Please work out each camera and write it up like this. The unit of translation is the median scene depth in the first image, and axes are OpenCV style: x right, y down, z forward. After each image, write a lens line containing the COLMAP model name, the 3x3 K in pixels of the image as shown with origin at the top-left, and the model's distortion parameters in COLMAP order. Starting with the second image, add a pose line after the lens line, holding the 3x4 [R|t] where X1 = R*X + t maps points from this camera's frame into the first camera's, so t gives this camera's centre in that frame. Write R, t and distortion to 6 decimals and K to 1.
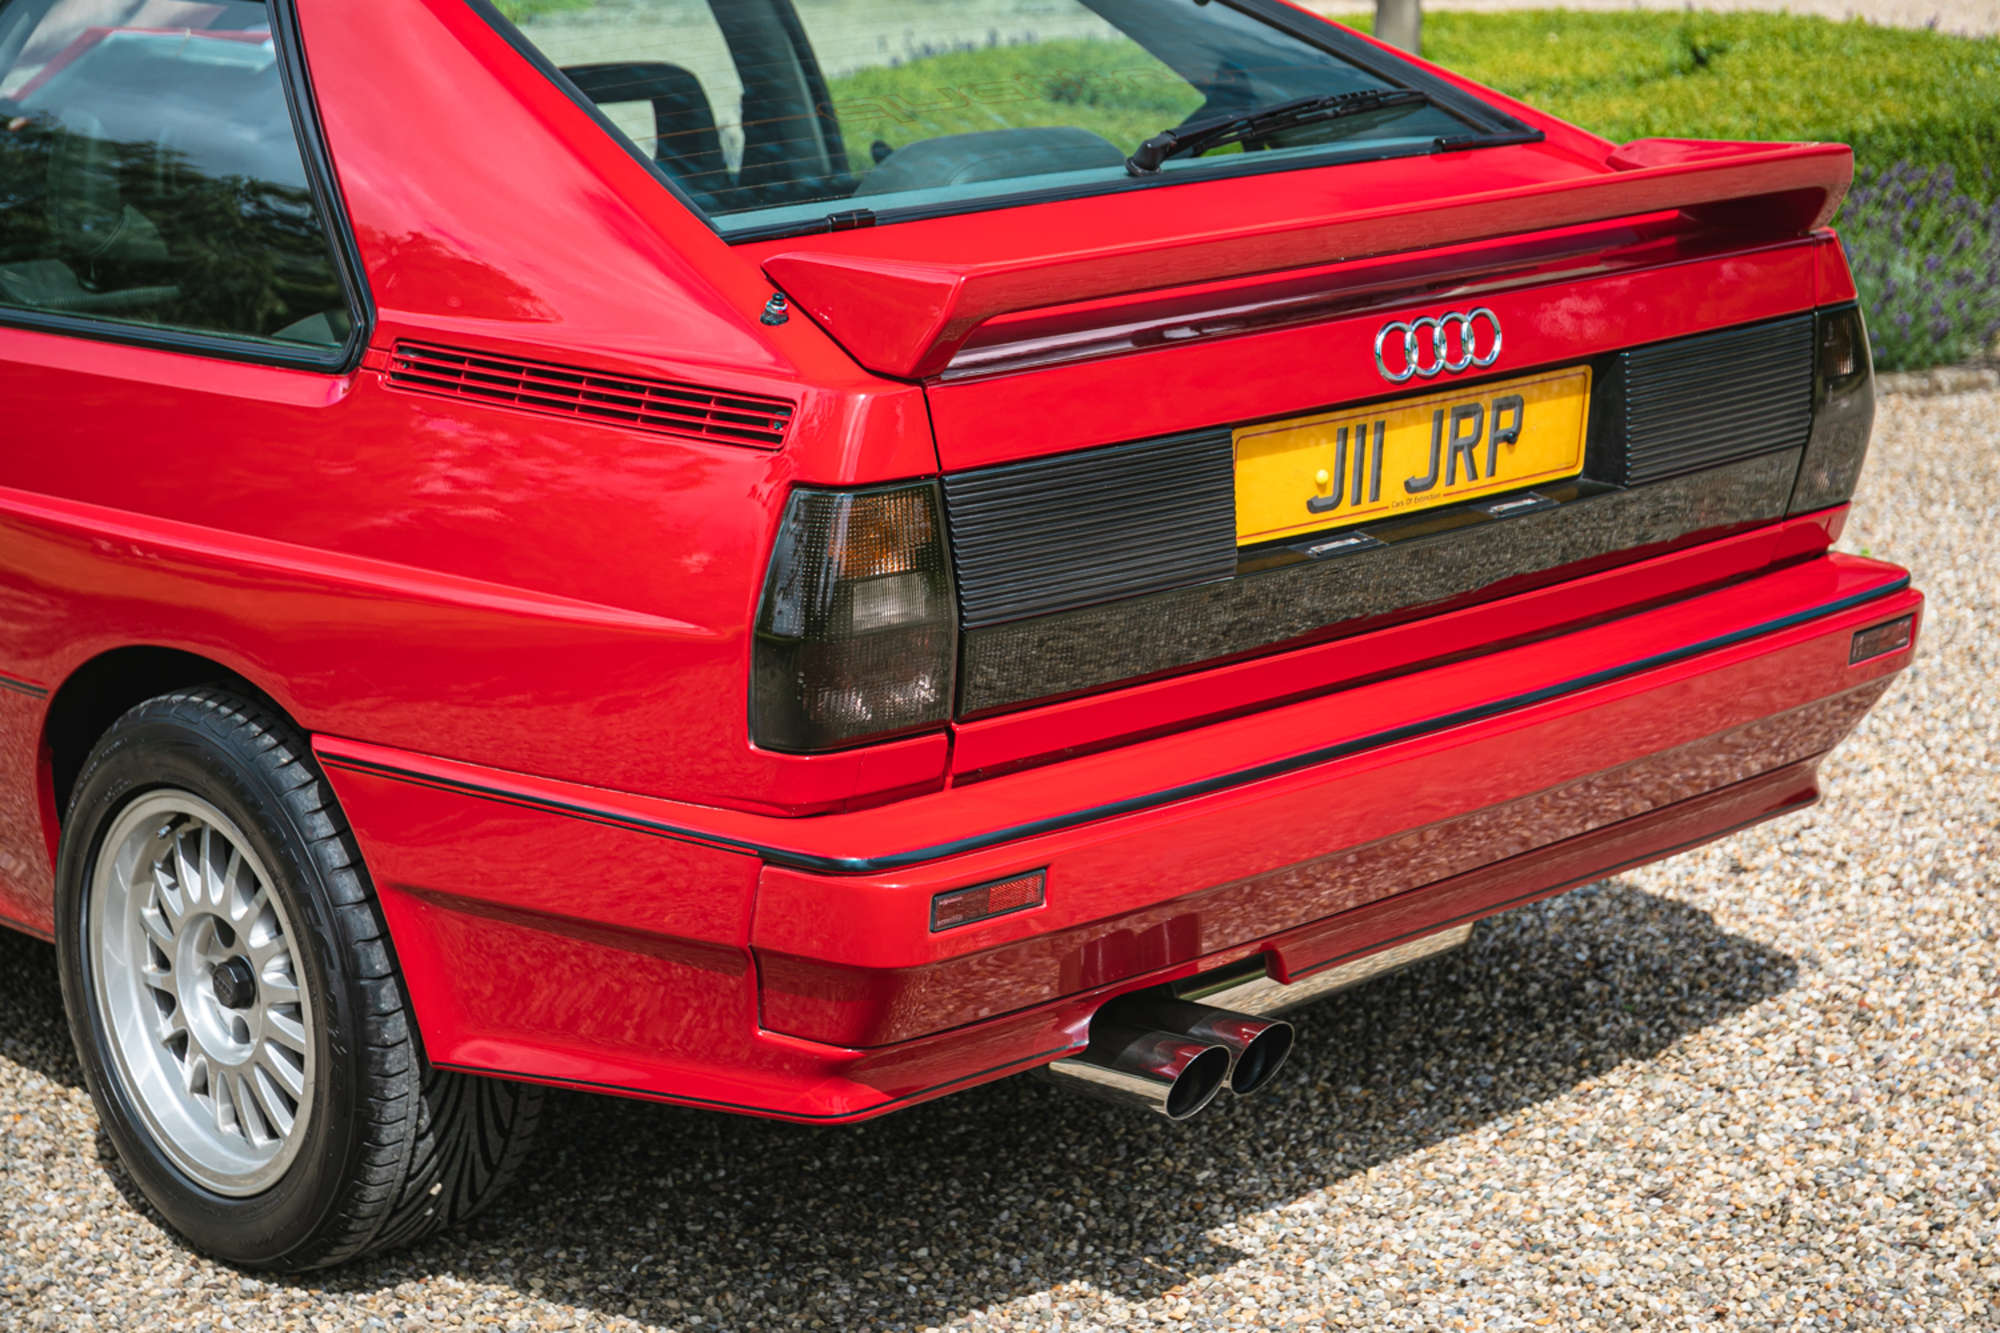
lens RADIAL K [[3577.4, 0, 1011.8], [0, 3577.4, 666.4], [0, 0, 1]] dist [0.074123, 0.000000]
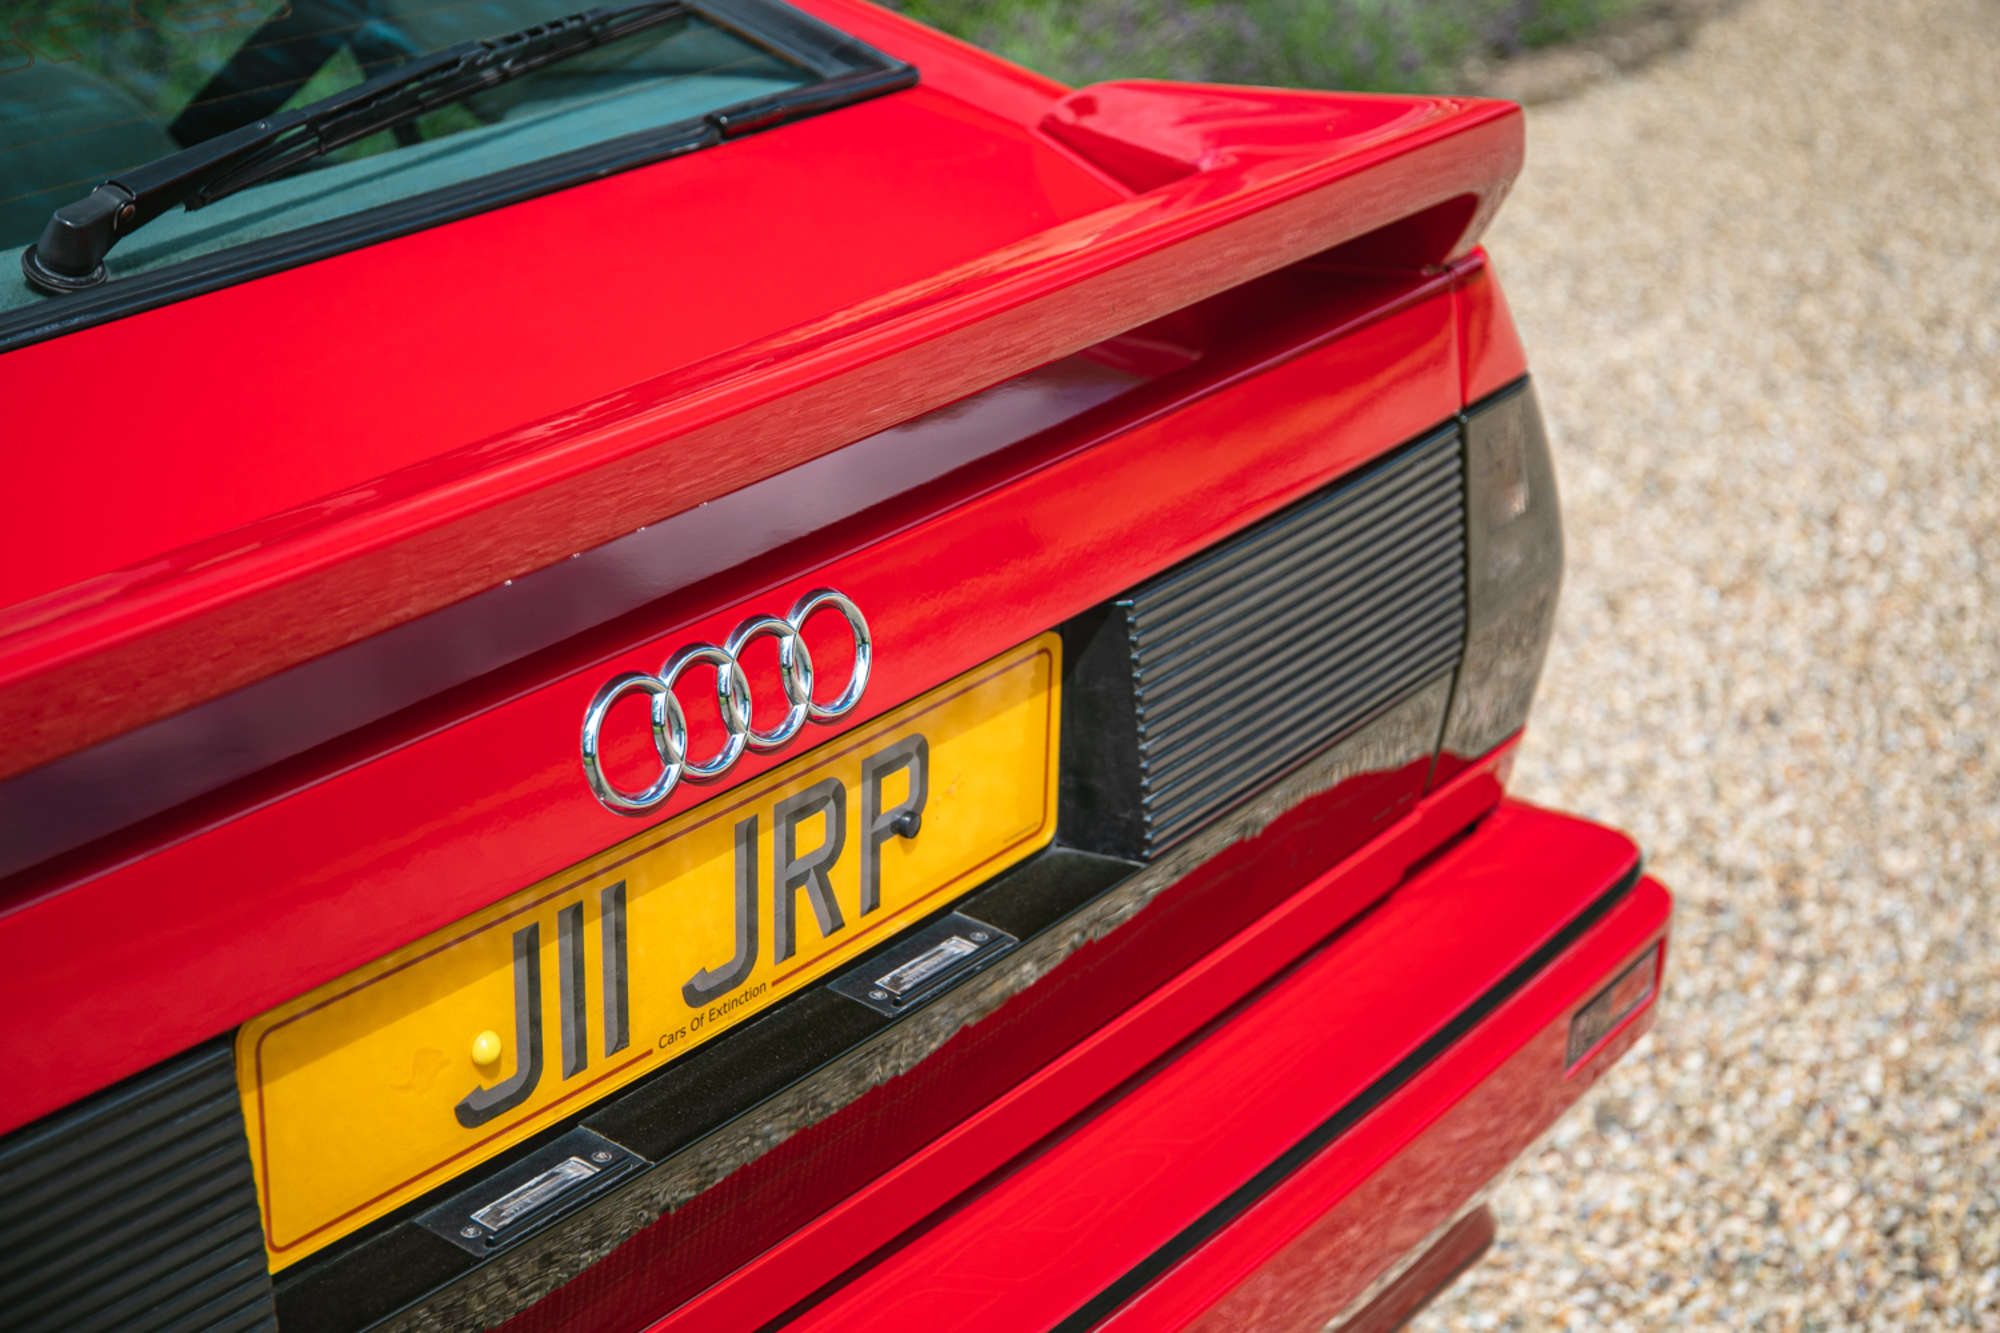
lens RADIAL K [[3577.4, 0, 991.0], [0, 3577.4, 678.5], [0, 0, 1]] dist [0.074123, 0.000000]
pose [[0.984444, -0.088320, 0.151885, 0.080280], [0.071608, 0.991103, 0.112189, -0.133999], [-0.160443, -0.099568, 0.982010, 0.537319]]
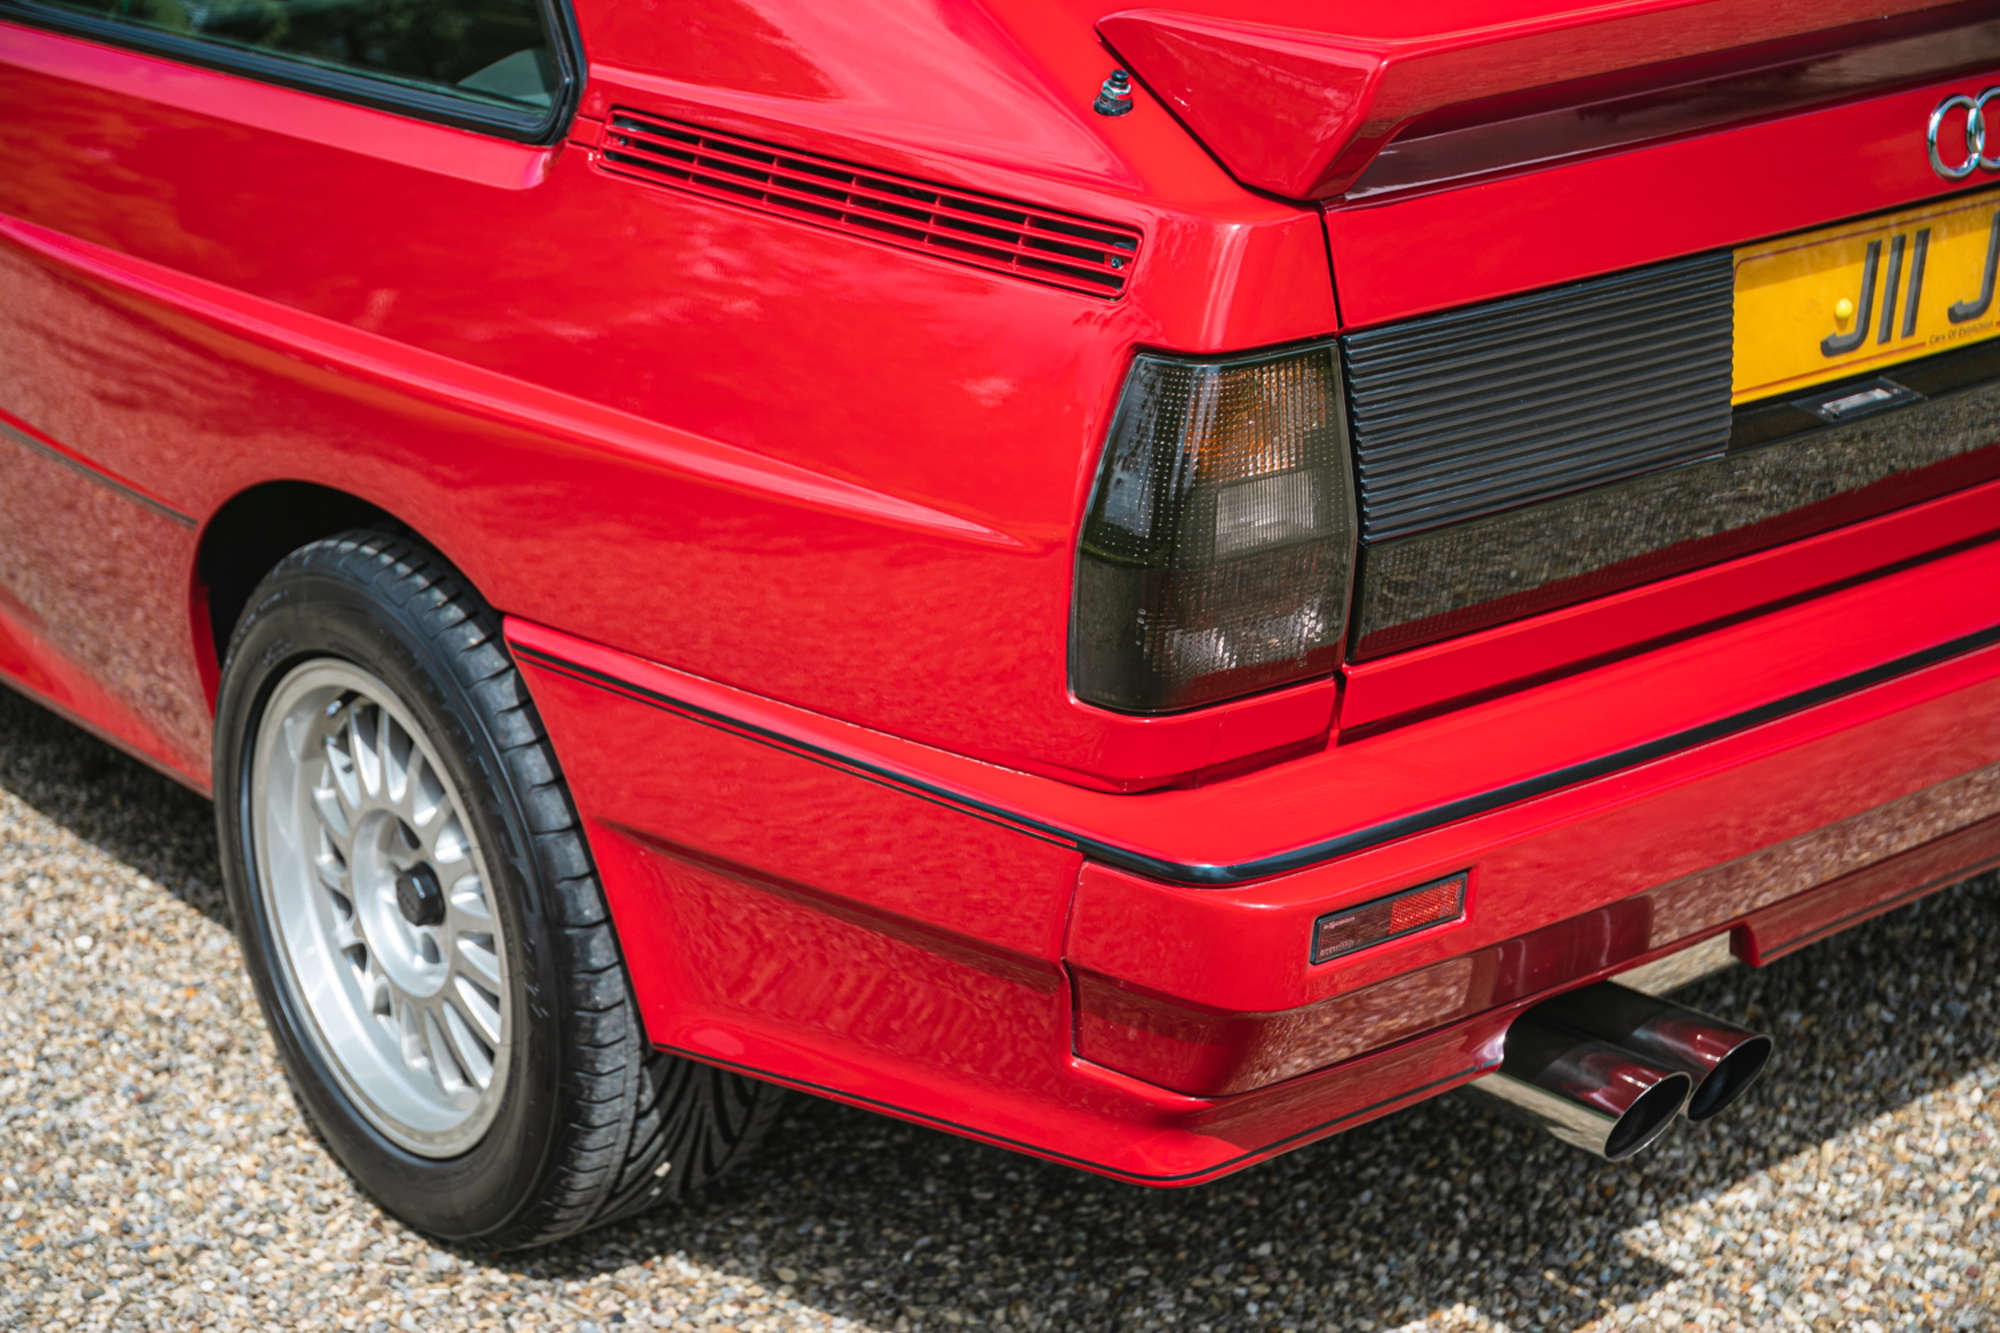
lens RADIAL K [[3396.2, 0, 993.8], [0, 3396.2, 668.1], [0, 0, 1]] dist [0.076794, 0.000000]
pose [[0.996149, 0.027700, -0.083183, -0.026042], [-0.017578, 0.992613, 0.120042, -0.057498], [0.085894, -0.118118, 0.989278, 0.262691]]
